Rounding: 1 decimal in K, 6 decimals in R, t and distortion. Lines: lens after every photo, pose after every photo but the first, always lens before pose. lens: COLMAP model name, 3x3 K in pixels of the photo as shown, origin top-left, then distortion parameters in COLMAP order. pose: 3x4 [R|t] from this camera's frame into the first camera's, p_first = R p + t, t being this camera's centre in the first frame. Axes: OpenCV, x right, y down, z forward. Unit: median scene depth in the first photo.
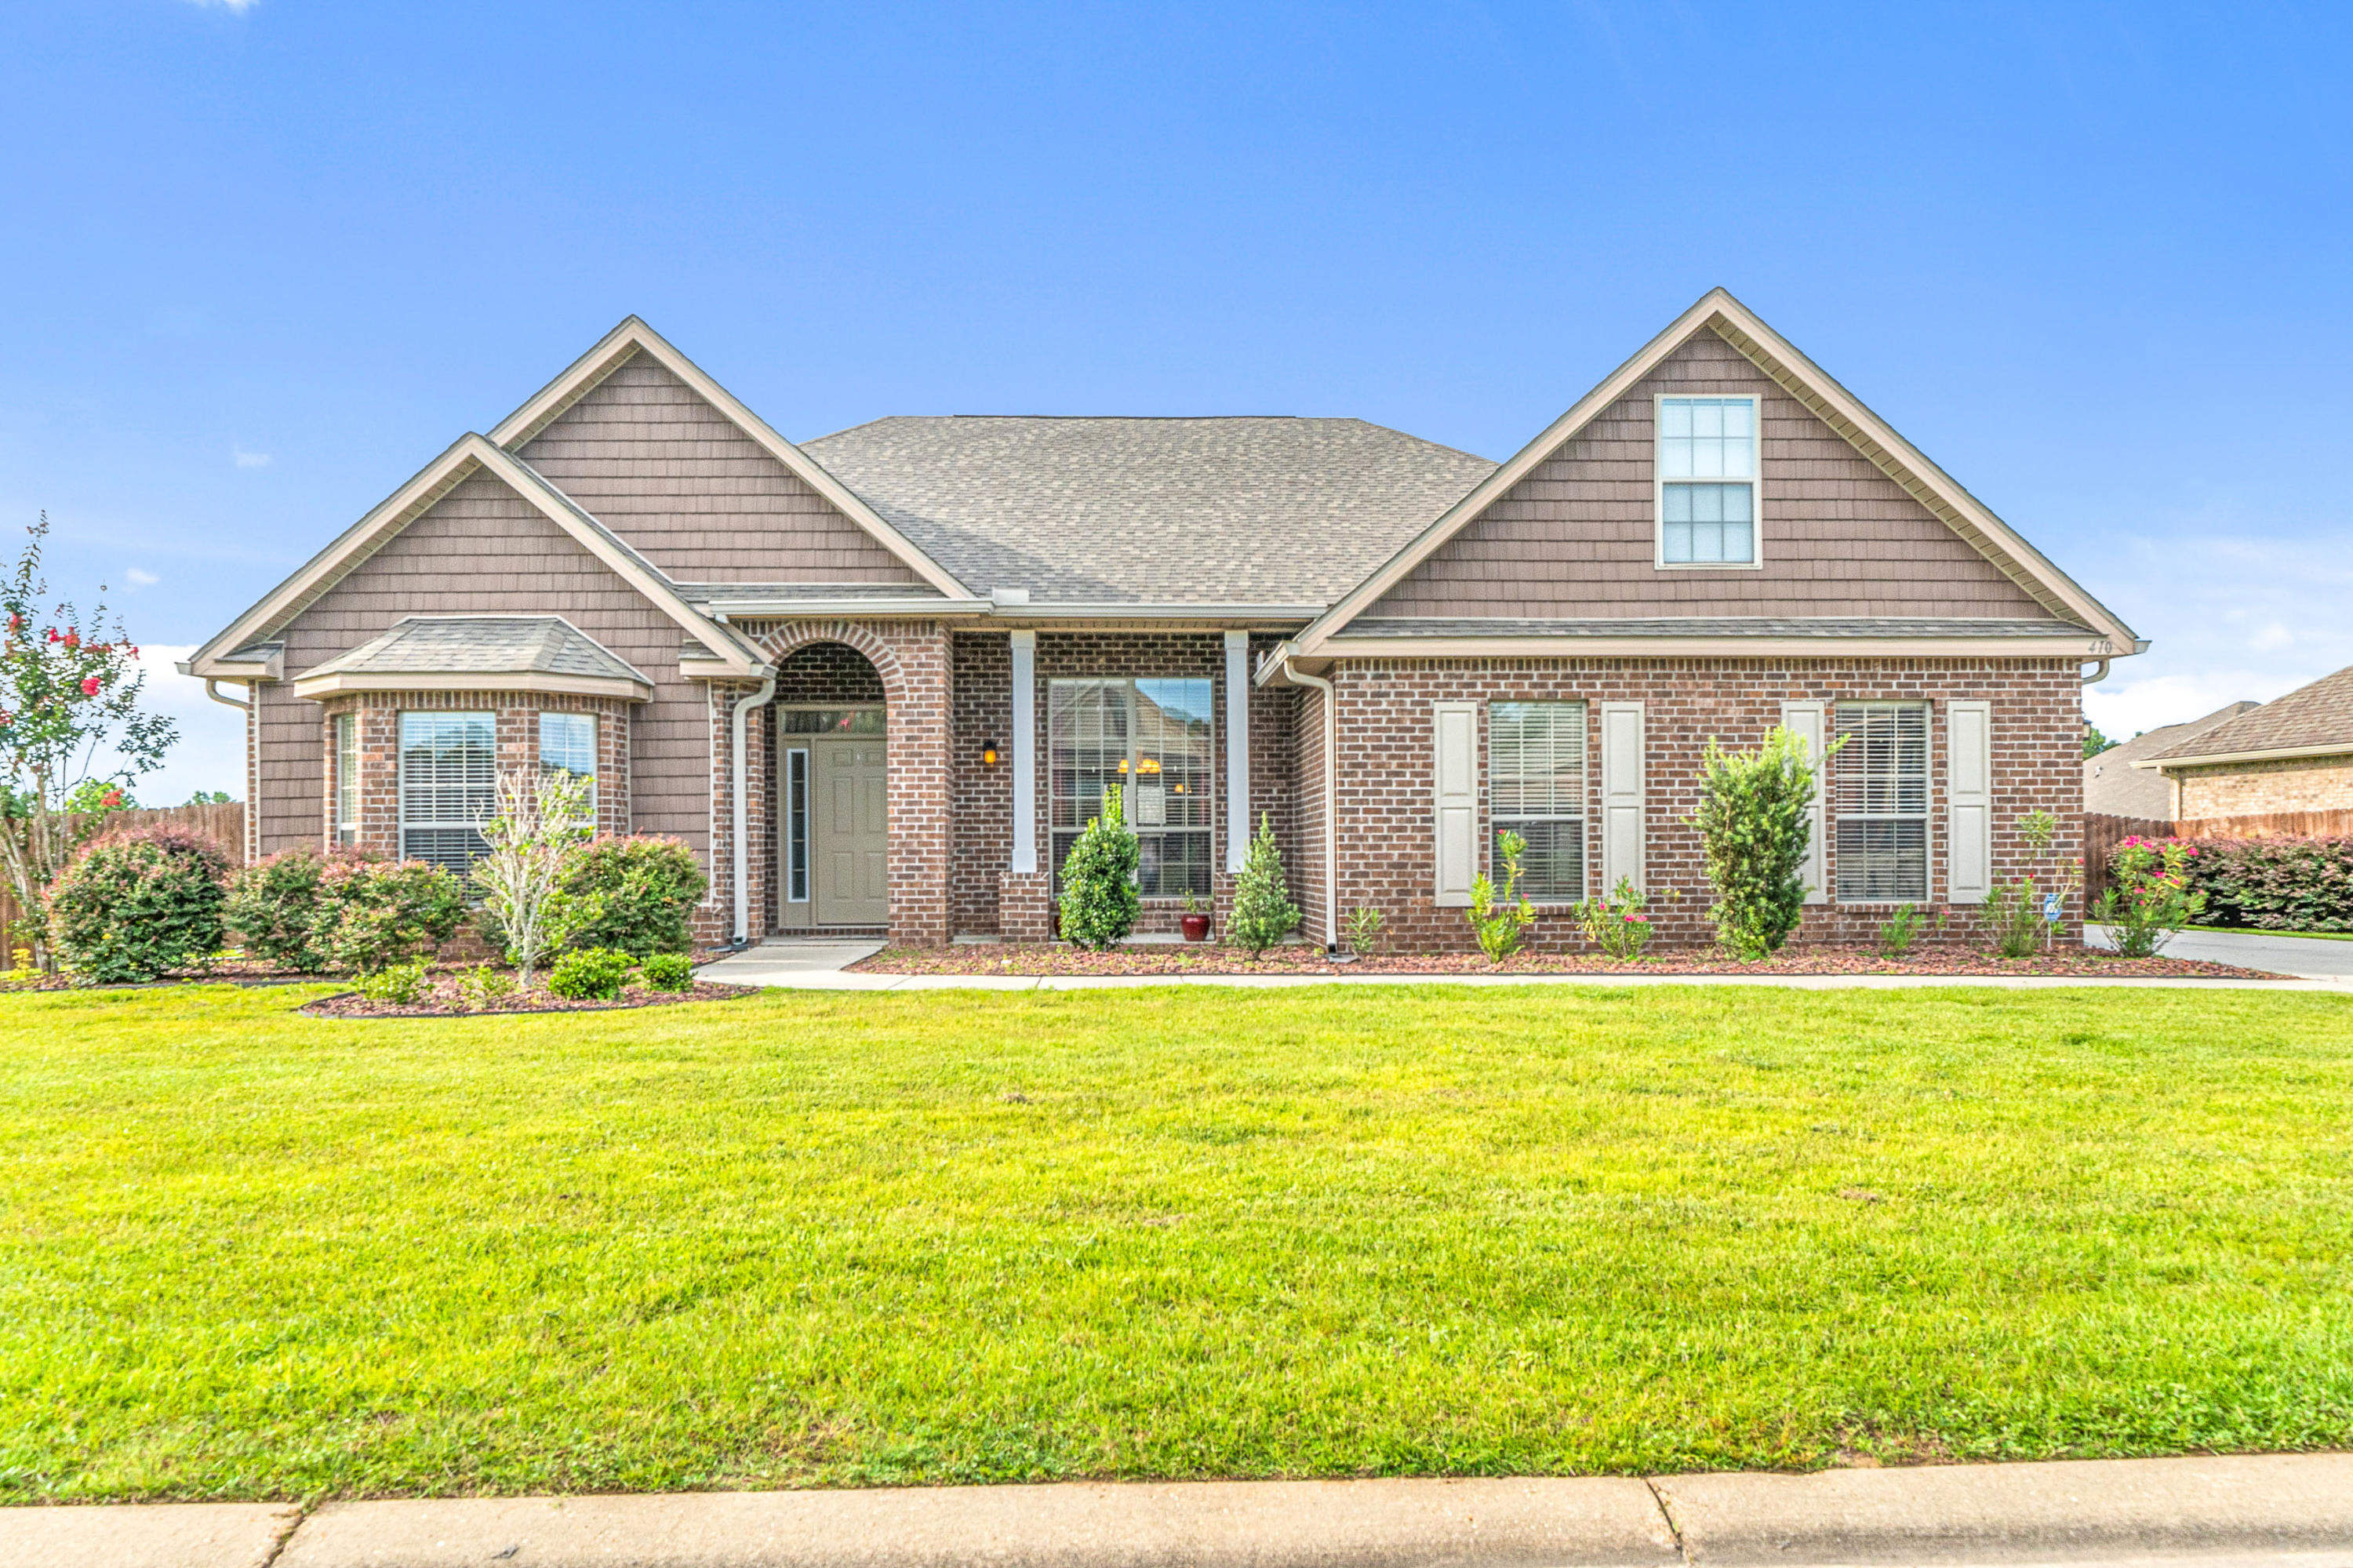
lens RADIAL K [[1710.7, 0, 1176.5], [0, 1710.7, 784.0], [0, 0, 1]] dist [0.004822, 0.002069]
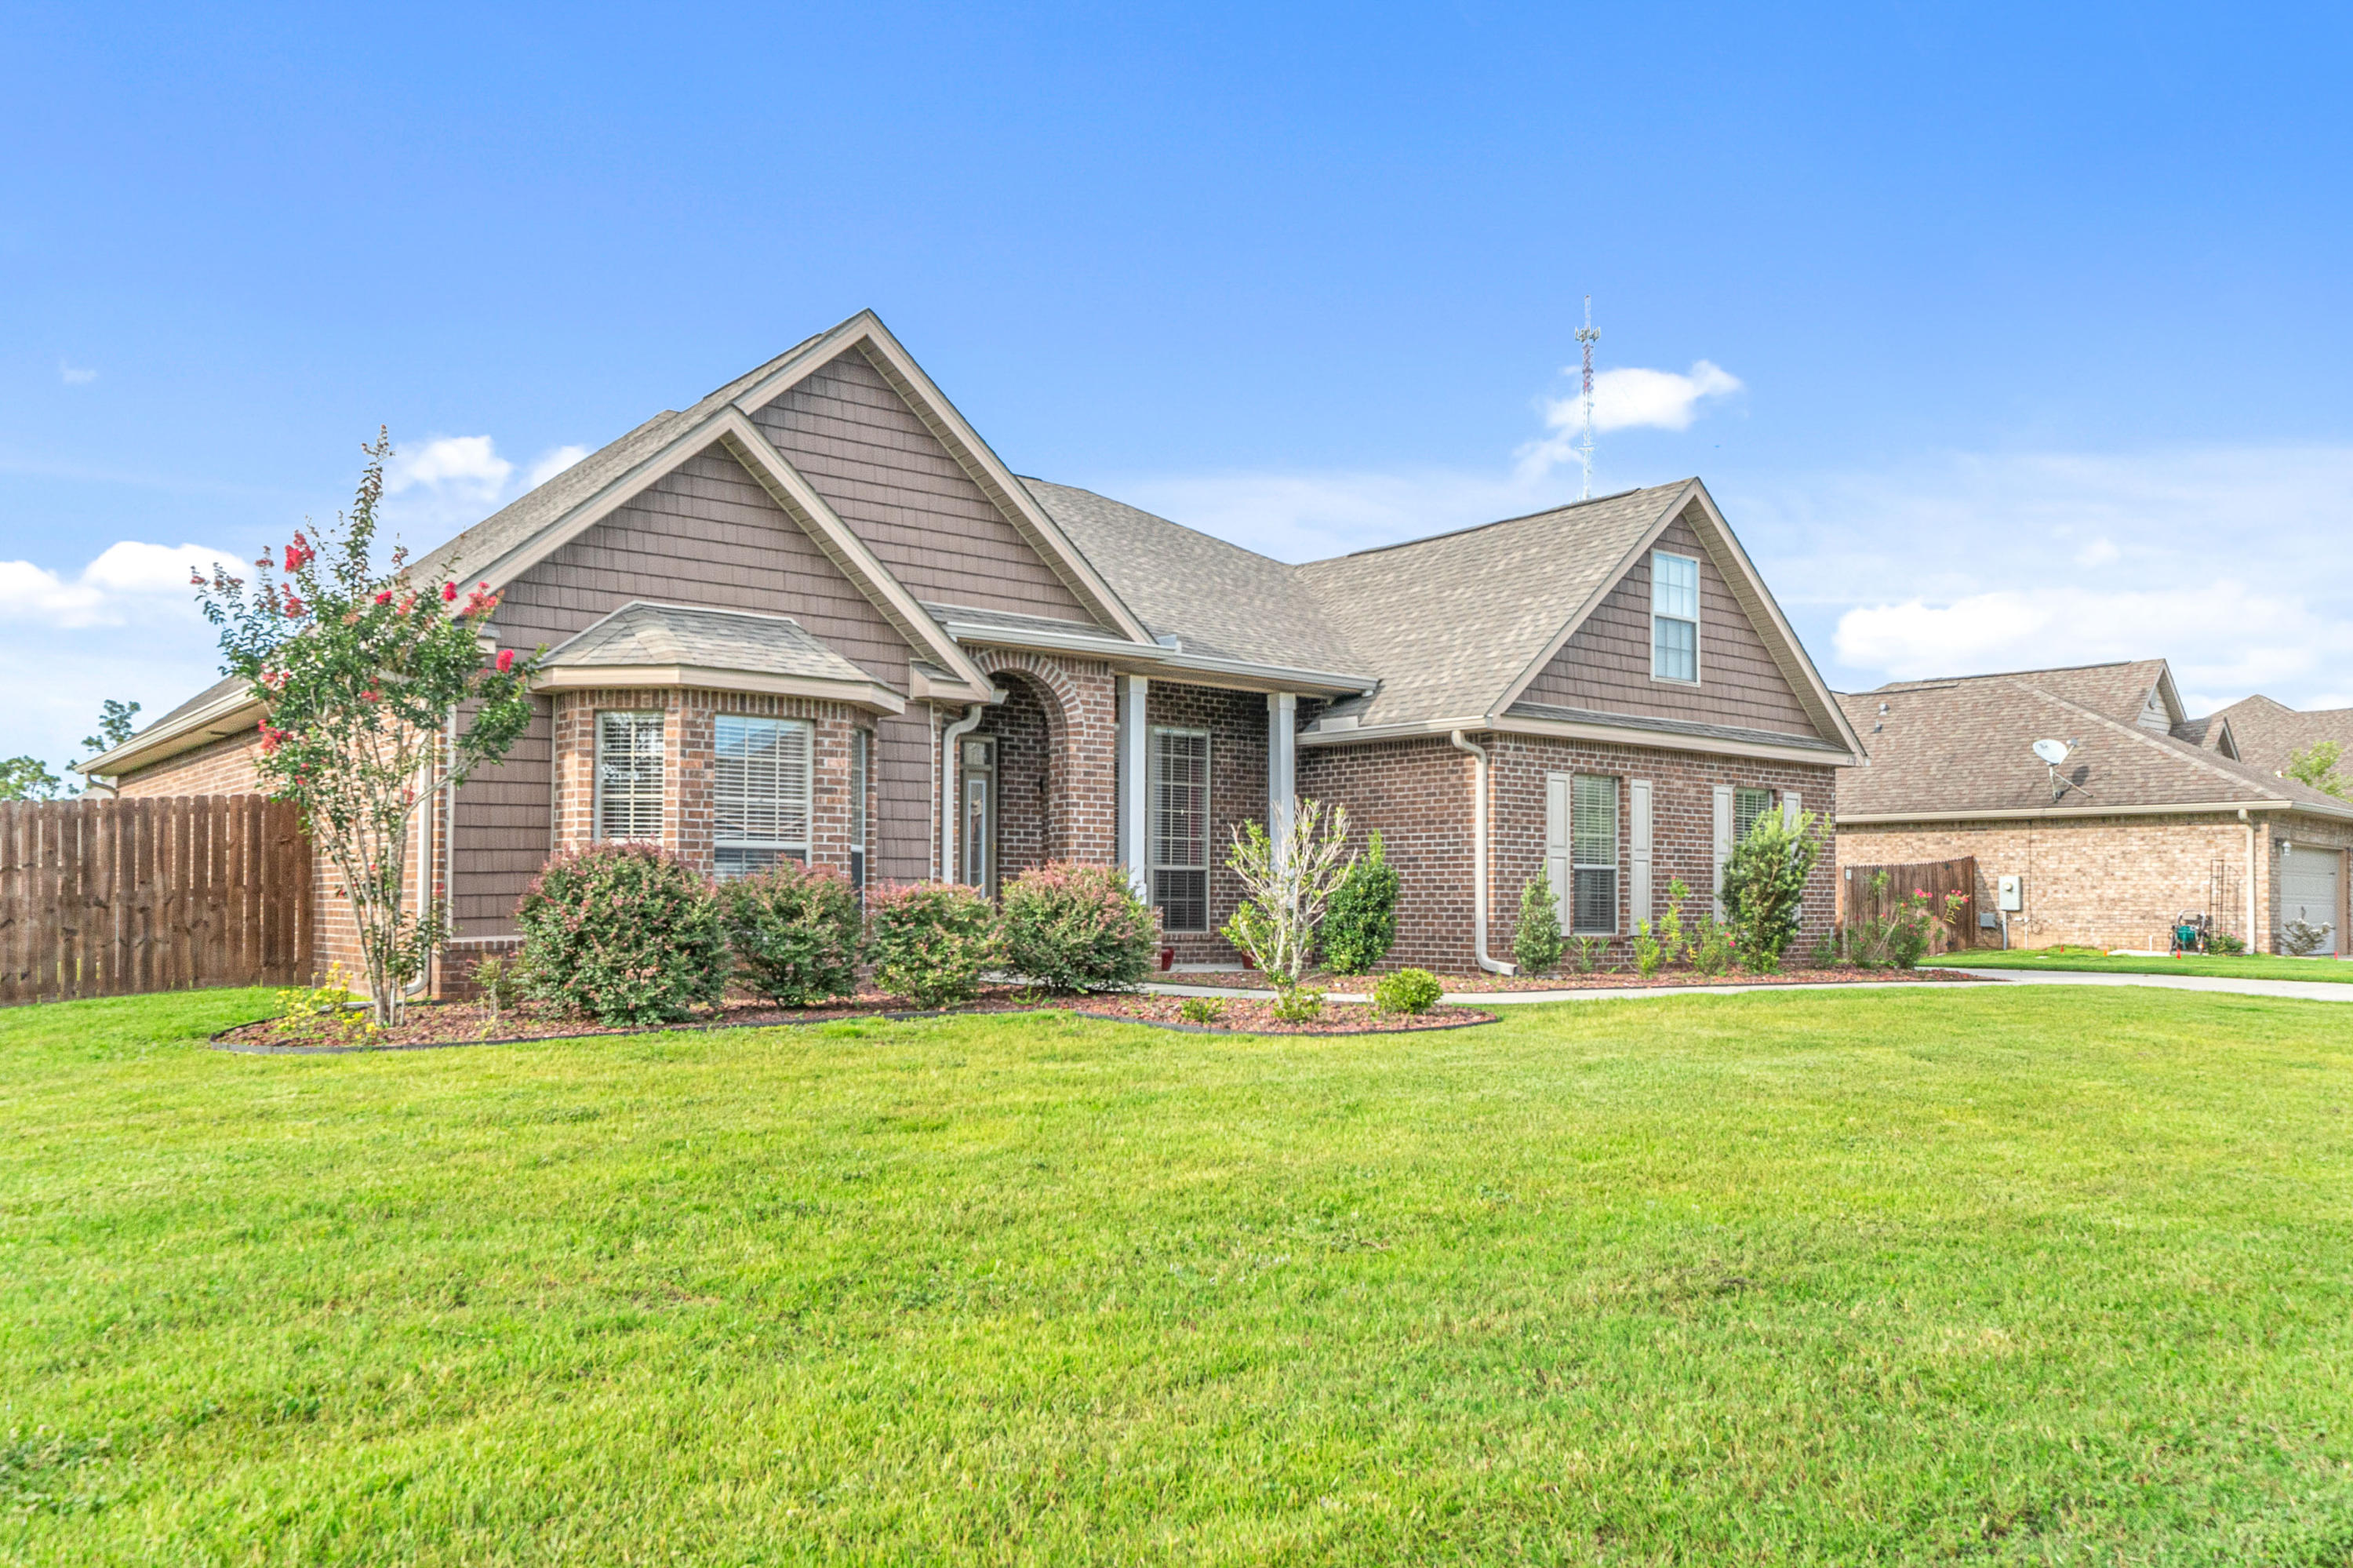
lens RADIAL K [[1710.7, 0, 1176.5], [0, 1710.7, 784.0], [0, 0, 1]] dist [0.004822, 0.002069]
pose [[0.804060, 0.053168, 0.592166, -0.785378], [-0.037401, 0.998544, -0.038871, 0.019093], [-0.593370, 0.009106, 0.804878, 0.152741]]
